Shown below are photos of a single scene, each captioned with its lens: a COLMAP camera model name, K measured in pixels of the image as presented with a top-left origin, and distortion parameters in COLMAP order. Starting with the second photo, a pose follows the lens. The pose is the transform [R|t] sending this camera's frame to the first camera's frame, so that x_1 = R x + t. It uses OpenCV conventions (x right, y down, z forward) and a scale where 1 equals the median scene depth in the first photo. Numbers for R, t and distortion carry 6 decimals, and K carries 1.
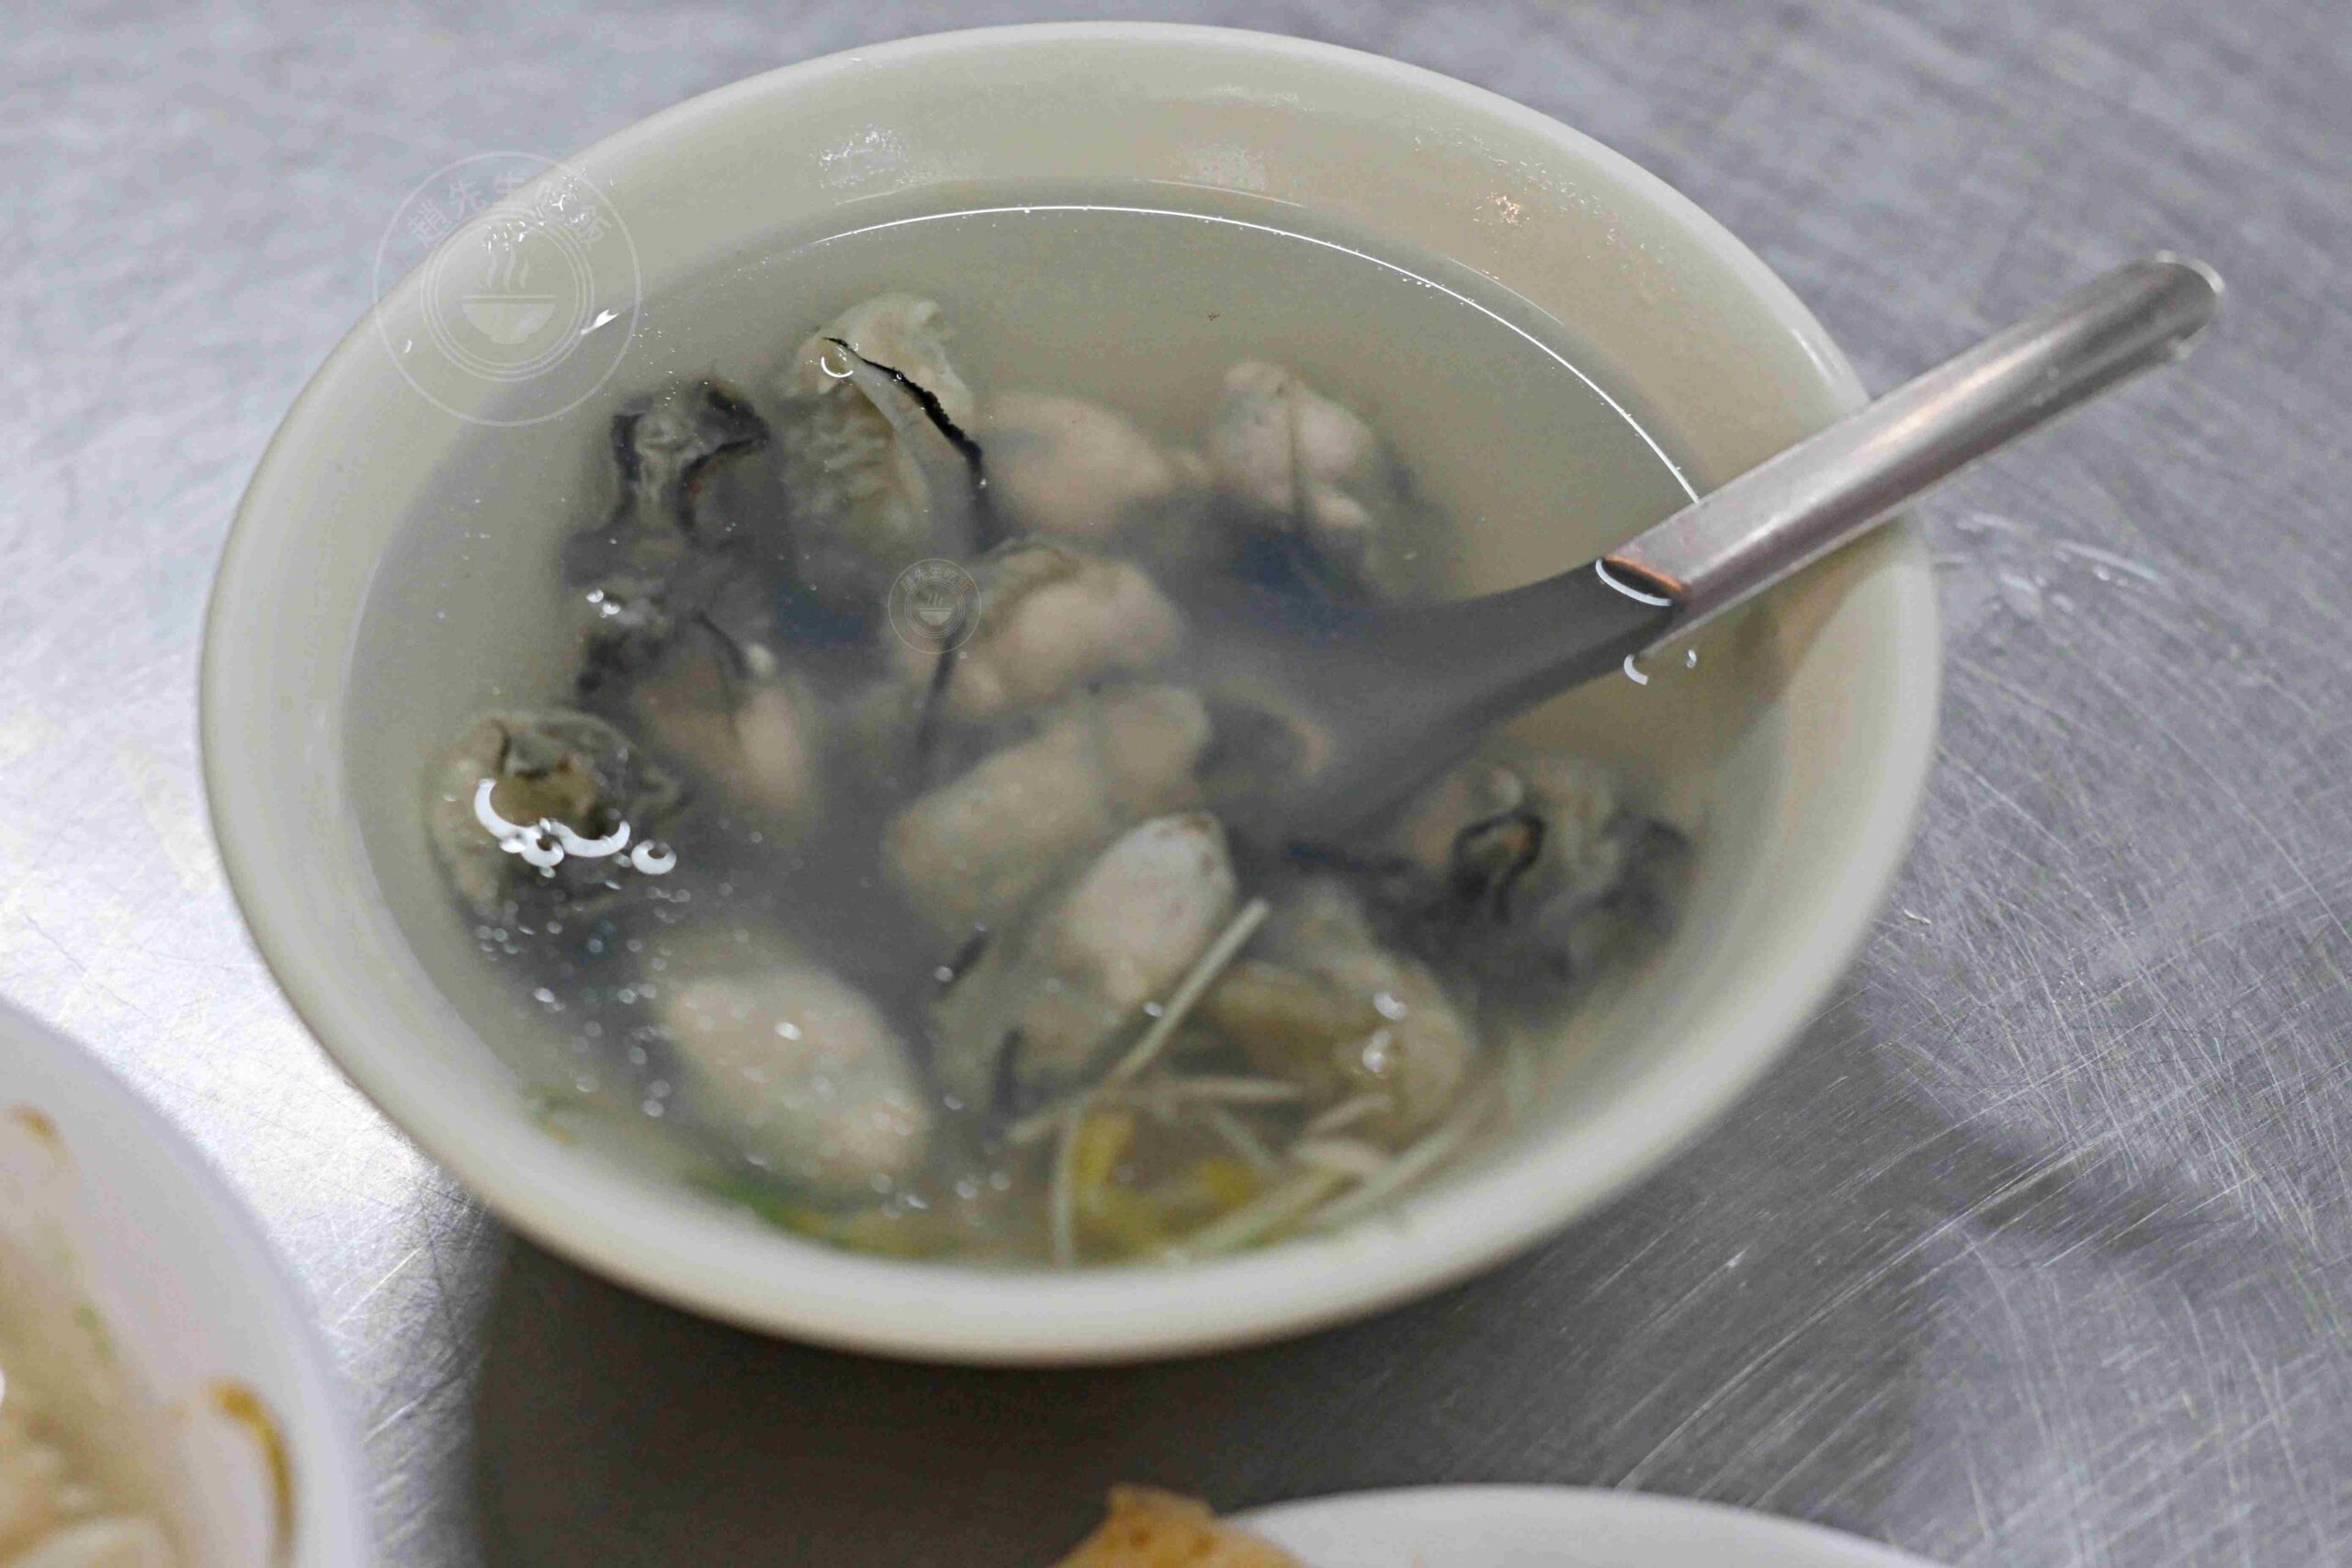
lens RADIAL K [[5126.1, 0, 1176.0], [0, 5126.1, 784.0], [0, 0, 1]] dist [-0.017973, -0.189661]
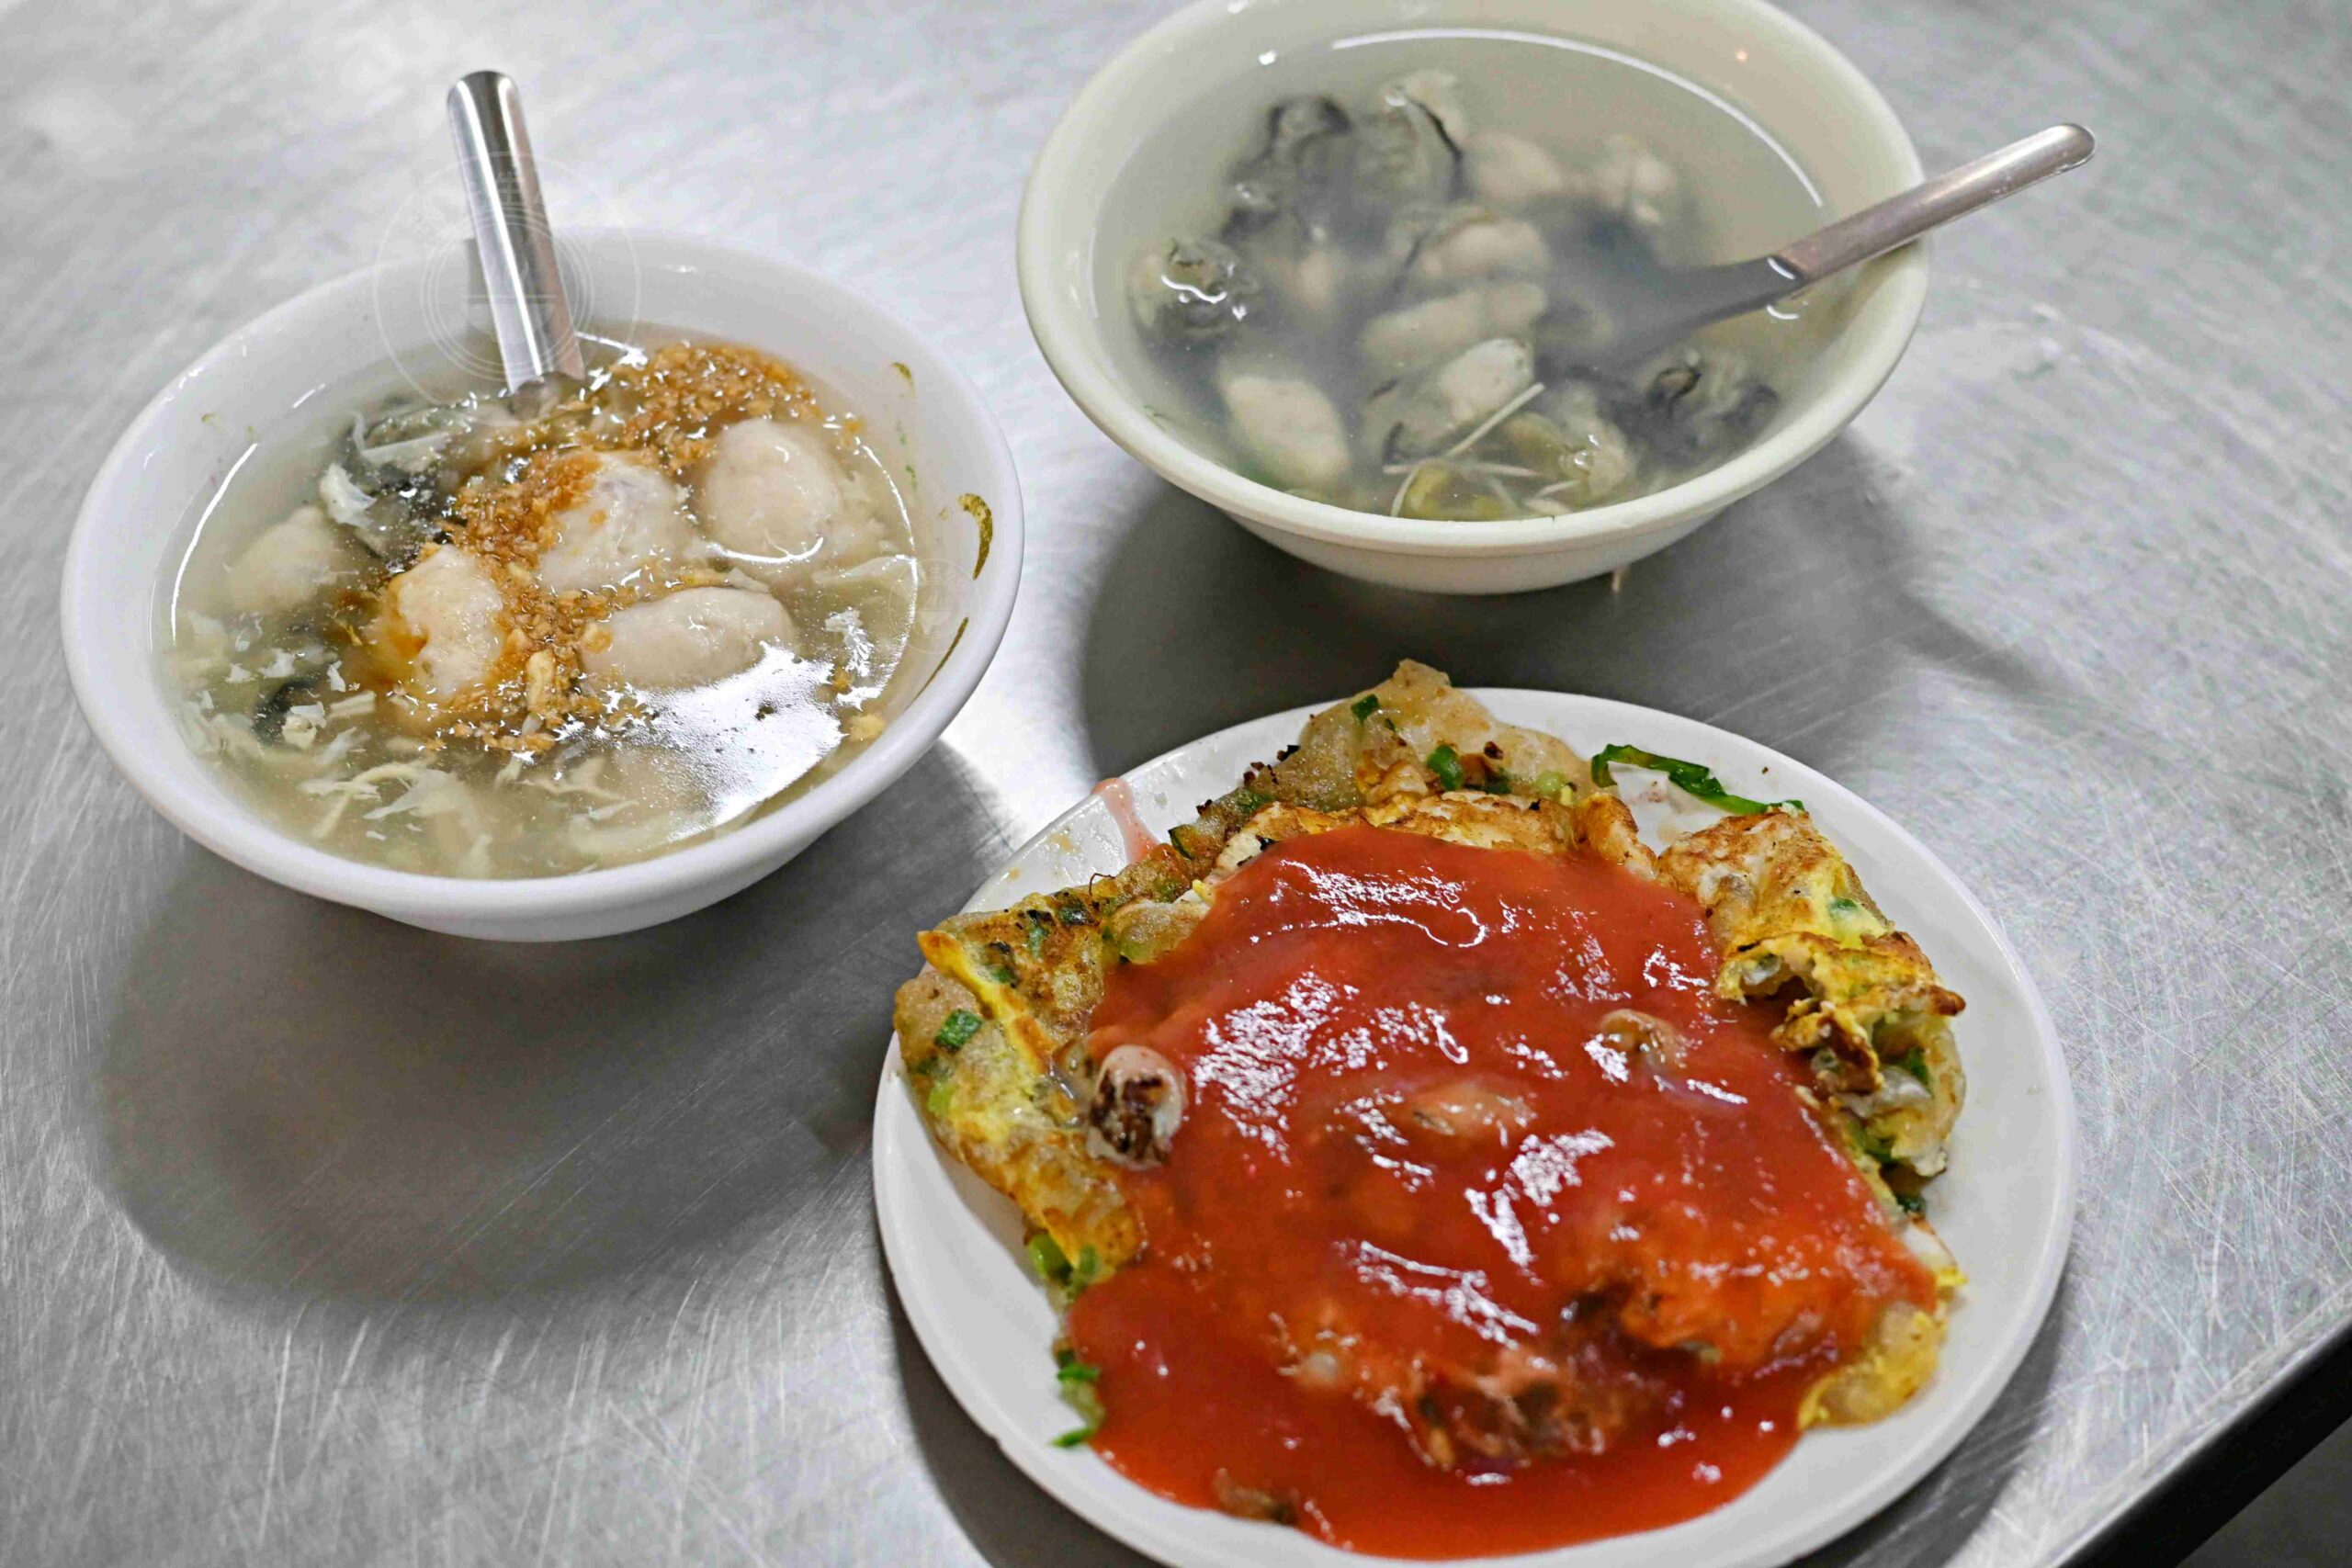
lens RADIAL K [[5126.1, 0, 1176.0], [0, 5126.1, 784.0], [0, 0, 1]] dist [-0.017973, -0.189661]
pose [[0.968266, 0.178247, -0.175185, 0.238331], [-0.184985, 0.982477, -0.022781, 0.231311], [0.168054, 0.054465, 0.984272, -0.861961]]
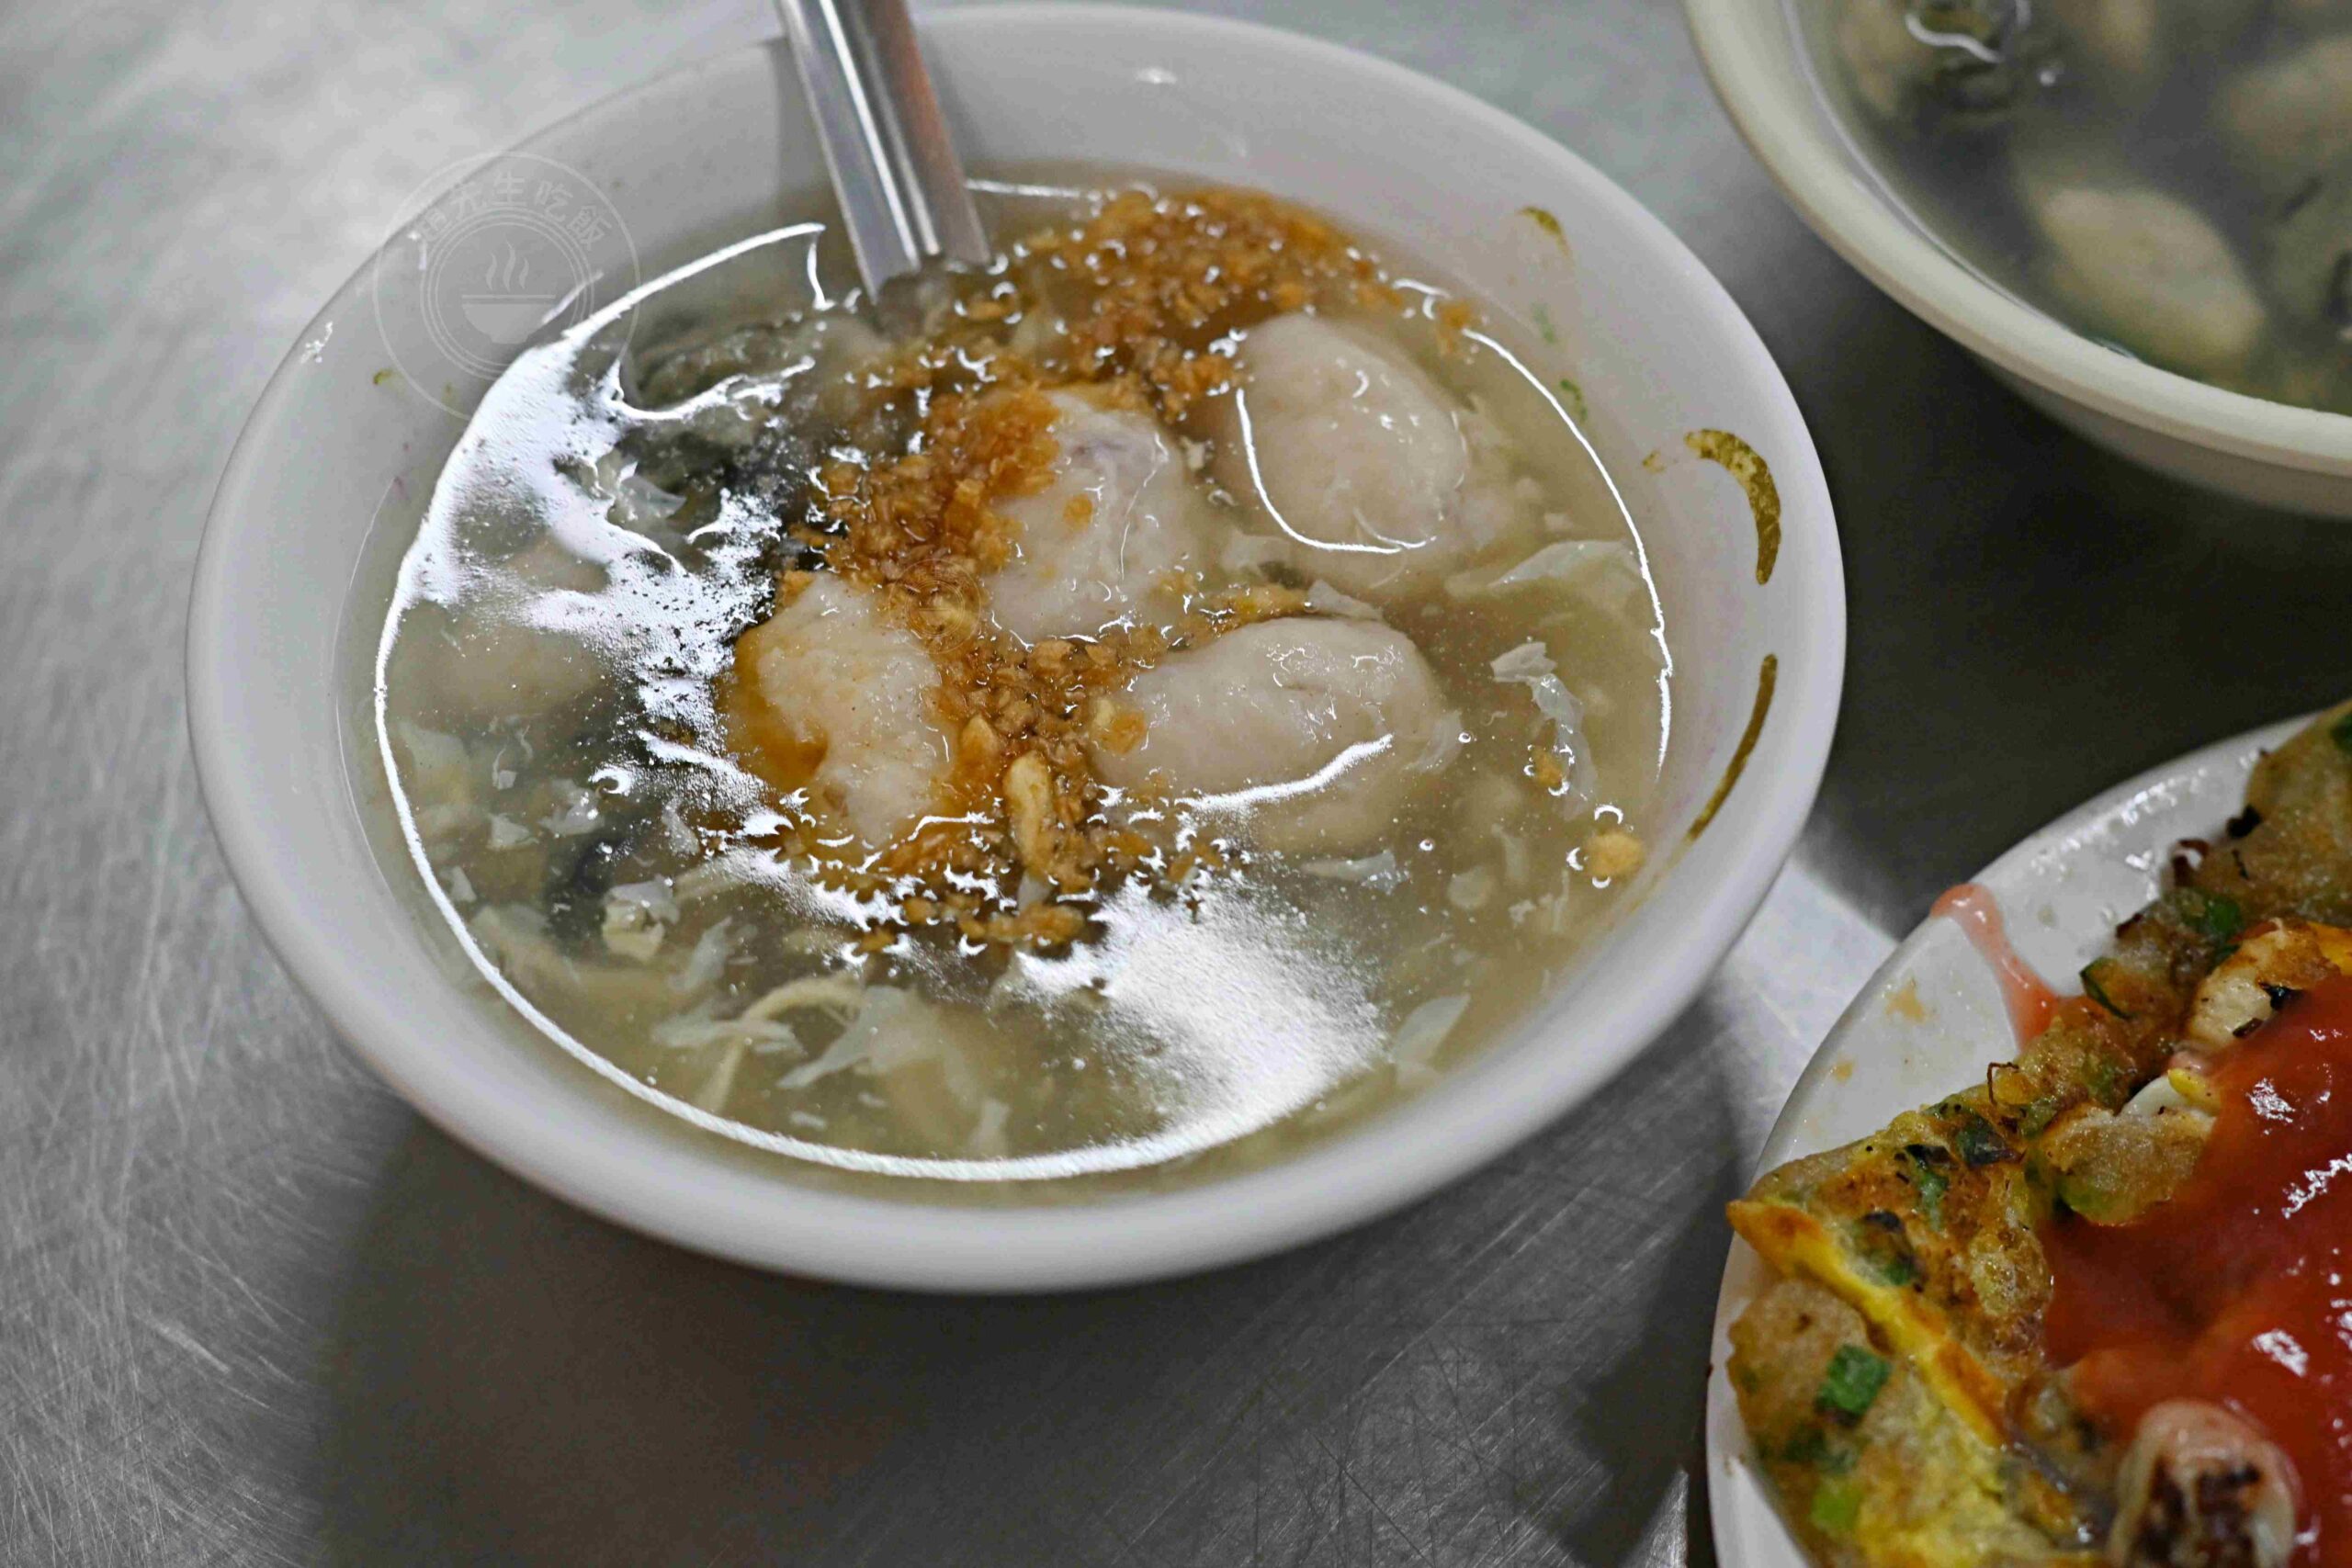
lens RADIAL K [[5126.1, 0, 1176.0], [0, 5126.1, 784.0], [0, 0, 1]] dist [-0.017973, -0.189661]
pose [[0.988499, 0.118607, -0.093823, -0.165458], [-0.115637, 0.992621, 0.036504, 0.150851], [0.097460, -0.025235, 0.994919, -0.182290]]
